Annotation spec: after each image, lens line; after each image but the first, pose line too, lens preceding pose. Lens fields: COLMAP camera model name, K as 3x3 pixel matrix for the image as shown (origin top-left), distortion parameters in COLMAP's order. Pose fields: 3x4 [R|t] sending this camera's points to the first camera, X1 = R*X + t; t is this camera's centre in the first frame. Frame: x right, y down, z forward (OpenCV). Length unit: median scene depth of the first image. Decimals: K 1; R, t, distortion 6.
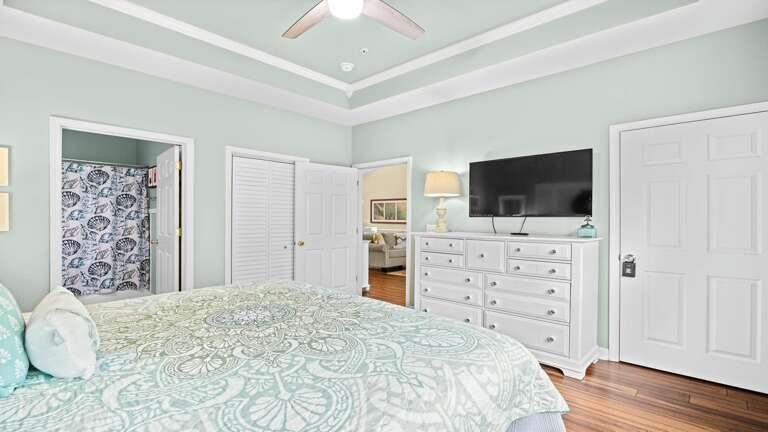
lens RADIAL K [[353.5, 0, 384.5], [0, 353.5, 218.3], [0, 0, 1]] dist [-0.017195, 0.001367]
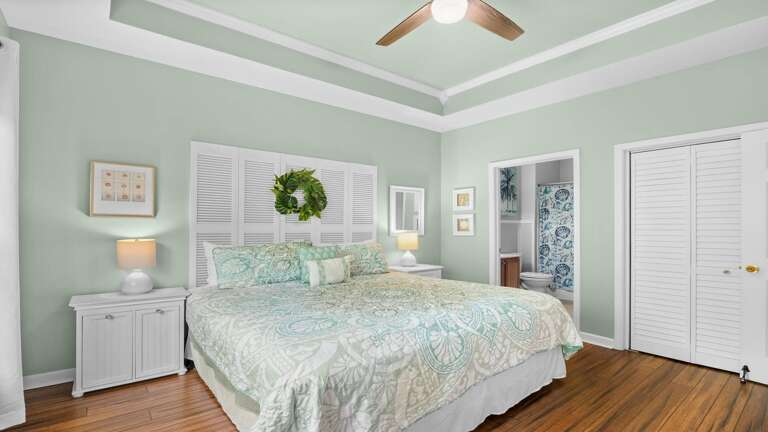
lens RADIAL K [[353.5, 0, 387.9], [0, 353.5, 223.0], [0, 0, 1]] dist [-0.017195, 0.001367]
pose [[-0.177952, -0.021921, -0.983795, 0.430097], [-0.007738, 0.999752, -0.020876, 0.010399], [0.984009, 0.003898, -0.178078, 0.503795]]
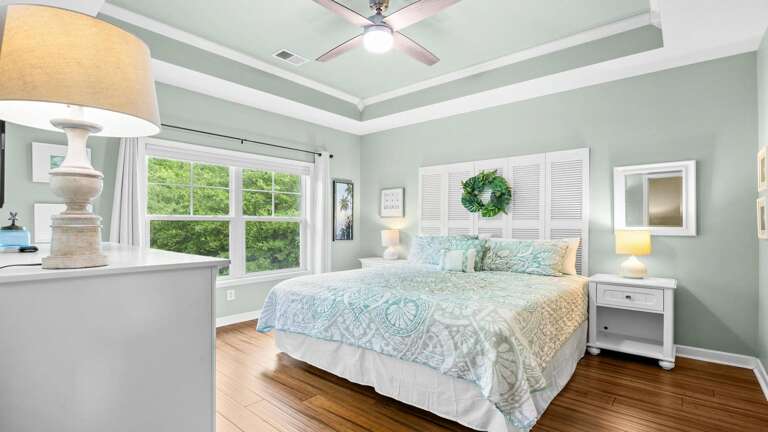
lens RADIAL K [[353.5, 0, 384.6], [0, 353.5, 218.2], [0, 0, 1]] dist [-0.017195, 0.001367]
pose [[-0.999811, -0.013449, -0.014051, -0.344633], [-0.013268, 0.999829, -0.012892, 0.006152], [0.014222, -0.012703, -0.999818, 1.415184]]
